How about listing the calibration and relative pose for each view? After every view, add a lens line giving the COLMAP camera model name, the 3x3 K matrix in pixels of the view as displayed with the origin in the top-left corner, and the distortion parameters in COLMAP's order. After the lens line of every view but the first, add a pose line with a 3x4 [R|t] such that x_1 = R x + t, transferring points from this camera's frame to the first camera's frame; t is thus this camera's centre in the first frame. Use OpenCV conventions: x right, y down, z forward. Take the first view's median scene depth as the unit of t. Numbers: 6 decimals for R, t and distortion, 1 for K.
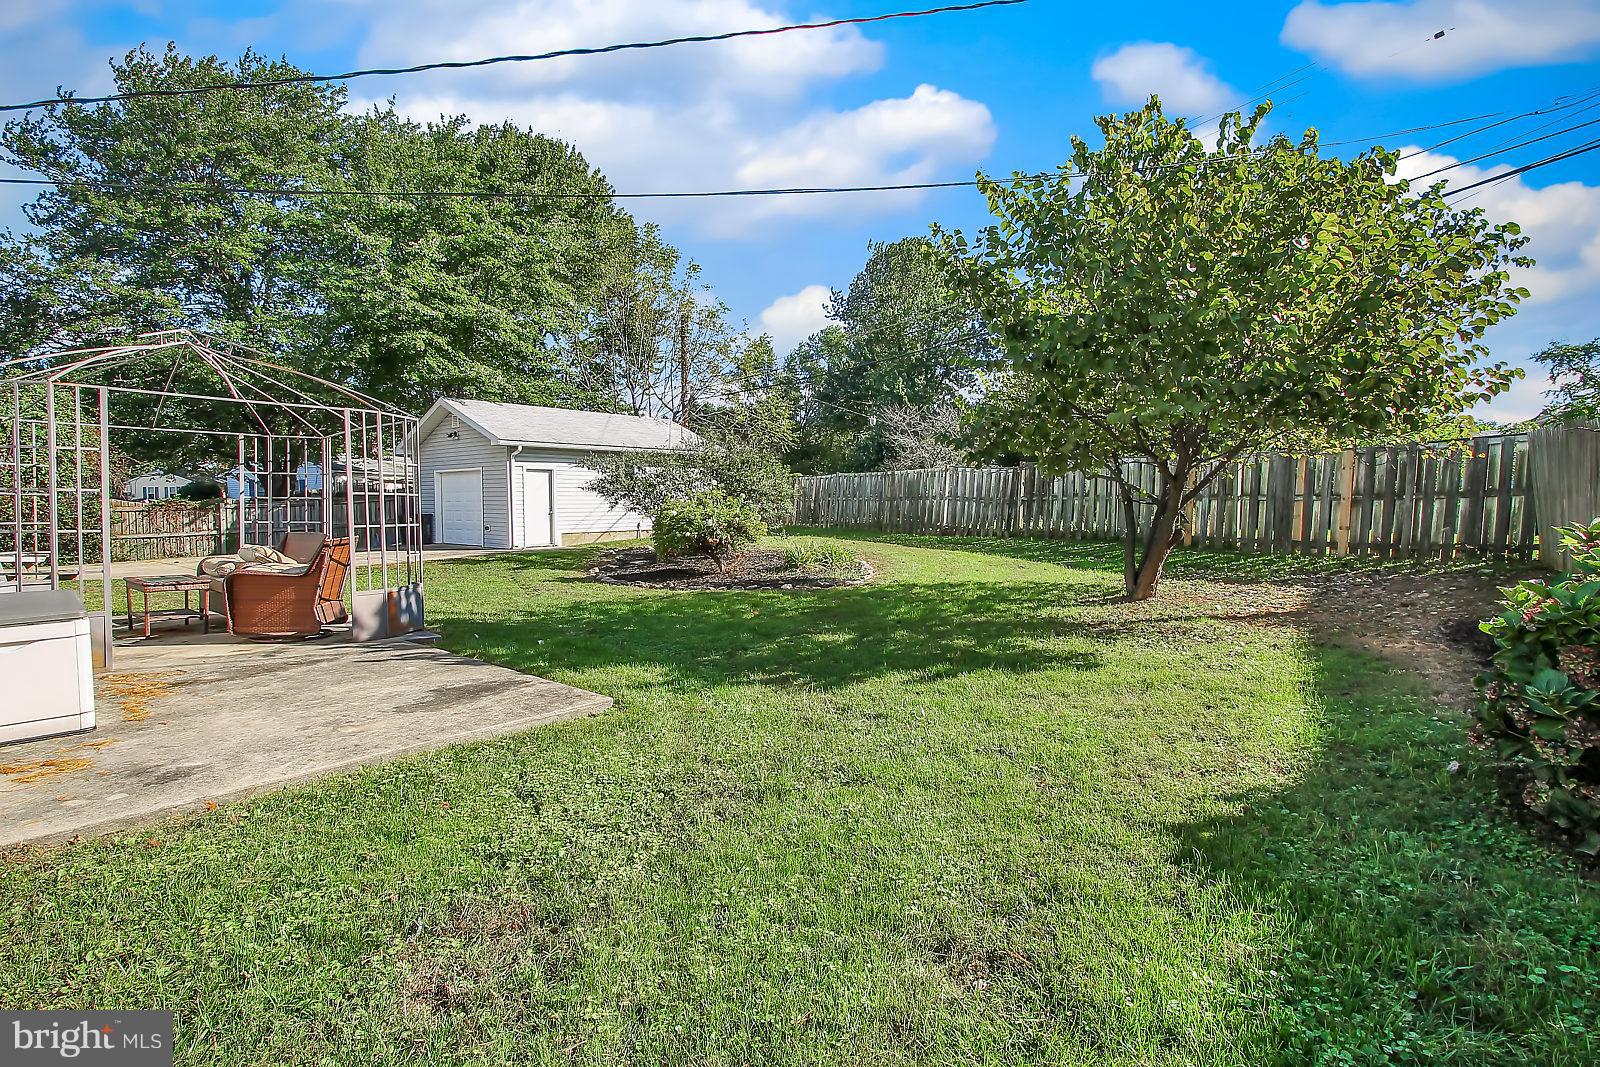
lens RADIAL K [[744.3, 0, 810.8], [0, 744.3, 518.5], [0, 0, 1]] dist [0.001652, 0.000003]
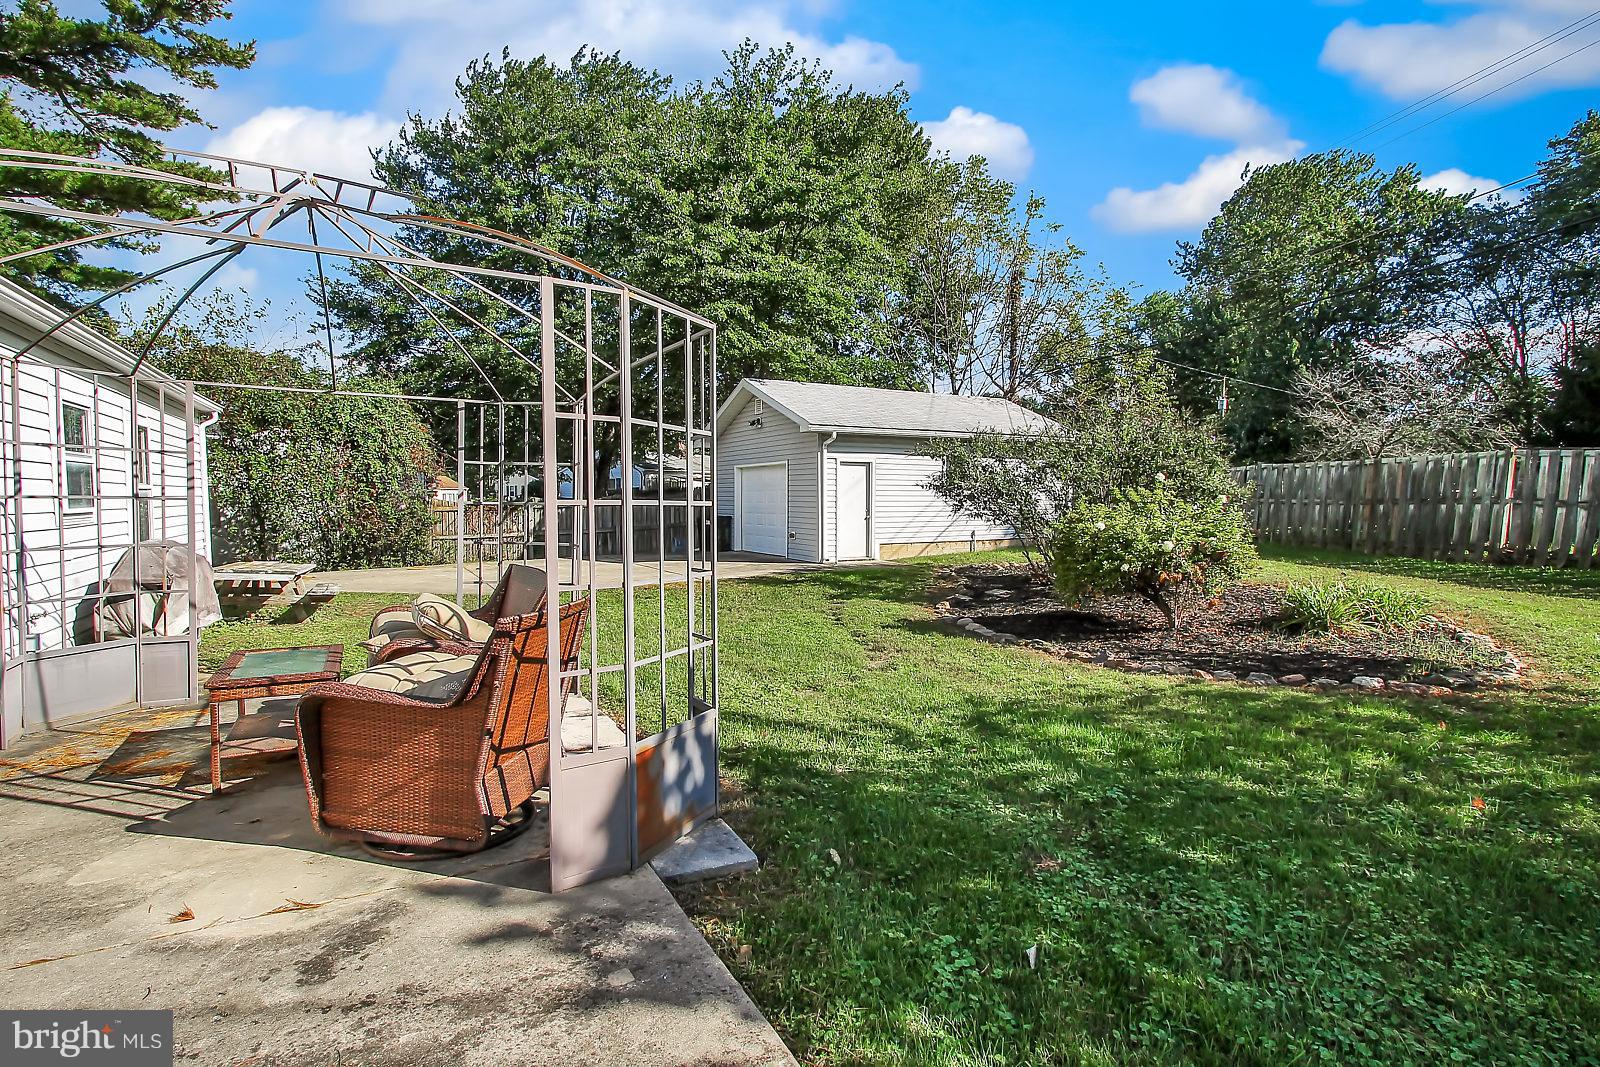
lens RADIAL K [[744.3, 0, 810.8], [0, 744.3, 518.5], [0, 0, 1]] dist [0.001652, 0.000003]
pose [[0.934291, 0.013488, -0.356255, -0.127379], [-0.011712, 0.999906, 0.007141, -0.011460], [0.356318, -0.002500, 0.934361, 0.248449]]
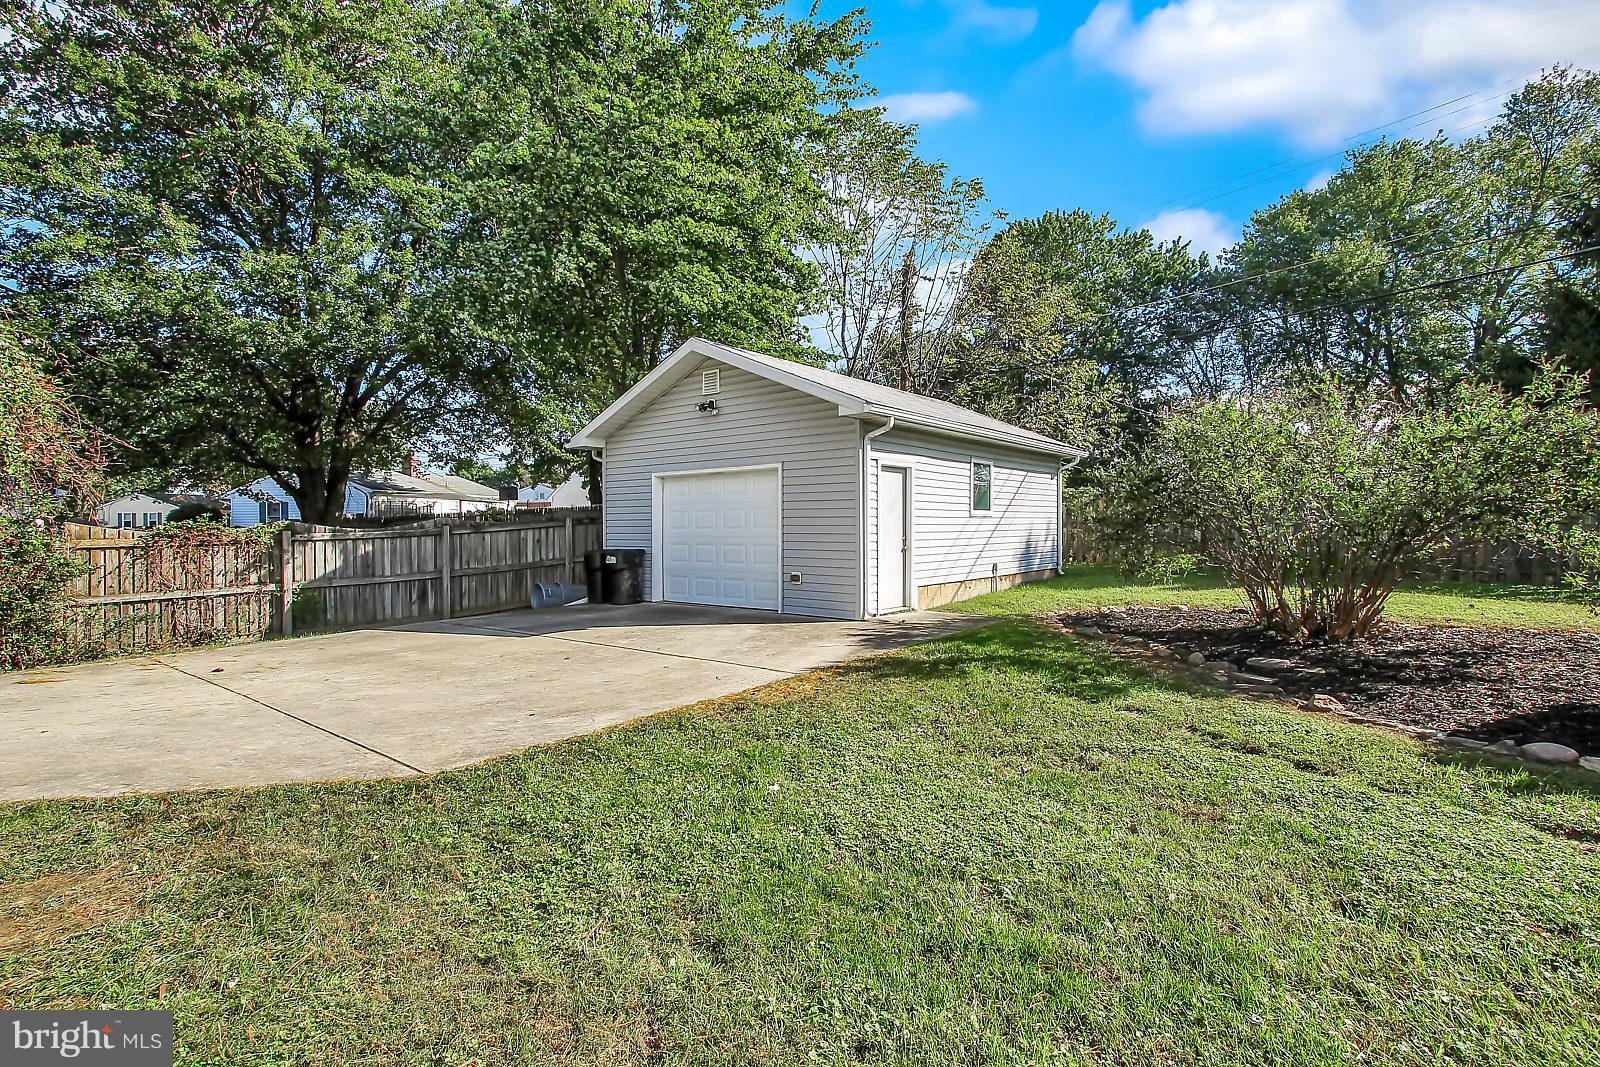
lens RADIAL K [[744.3, 0, 810.8], [0, 744.3, 518.5], [0, 0, 1]] dist [0.001652, 0.000003]
pose [[0.999651, 0.000248, 0.026419, -0.435810], [0.000855, 0.999129, -0.041714, -0.006852], [-0.026406, 0.041722, 0.998780, 0.468561]]
